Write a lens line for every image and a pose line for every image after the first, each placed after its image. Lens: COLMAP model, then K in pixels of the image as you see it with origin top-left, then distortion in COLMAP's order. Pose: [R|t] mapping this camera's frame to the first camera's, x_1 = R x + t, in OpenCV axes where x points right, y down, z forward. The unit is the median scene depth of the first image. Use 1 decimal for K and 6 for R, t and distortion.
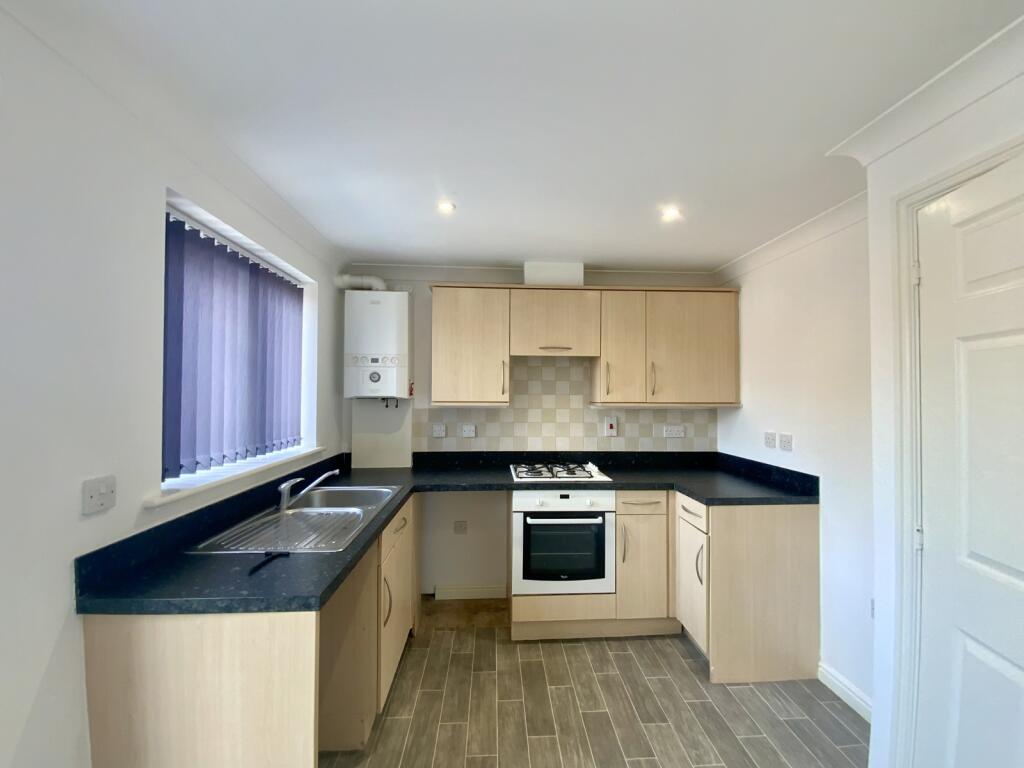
lens RADIAL K [[412.5, 0, 512.0], [0, 412.5, 384.0], [0, 0, 1]] dist [0.021884, -0.018267]
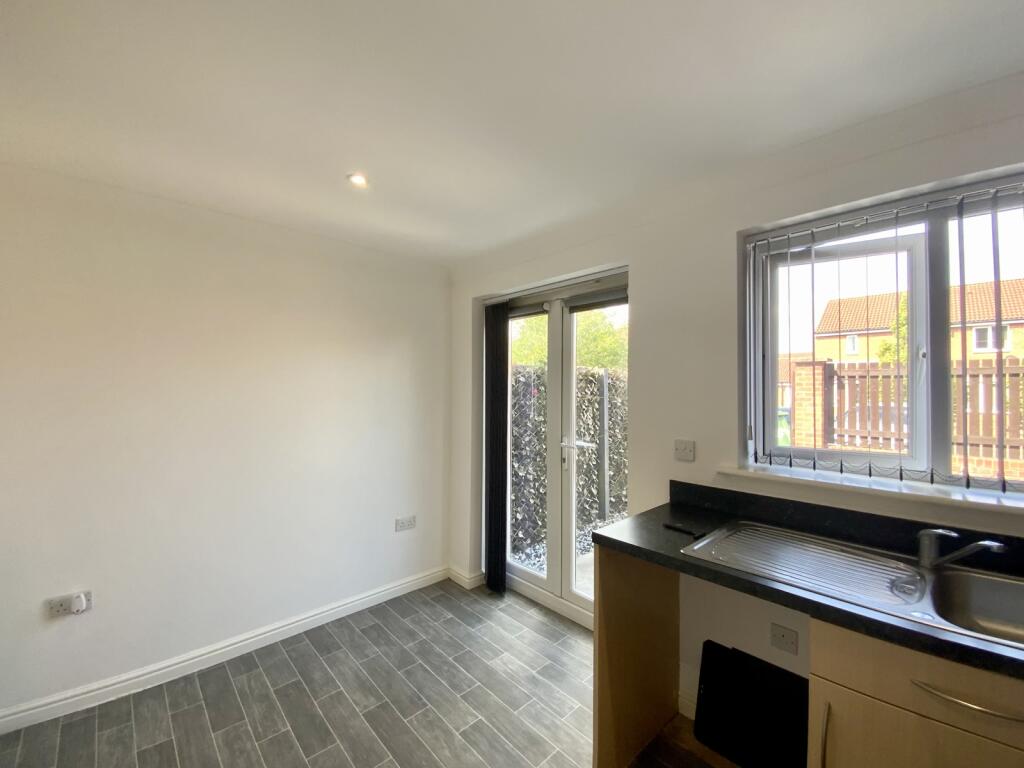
lens RADIAL K [[412.5, 0, 512.0], [0, 412.5, 384.0], [0, 0, 1]] dist [0.021884, -0.018267]
pose [[-0.761383, -0.016285, -0.648097, 0.693896], [0.003566, 0.999564, -0.029305, 0.040190], [0.648292, -0.024623, -0.760993, 1.853057]]
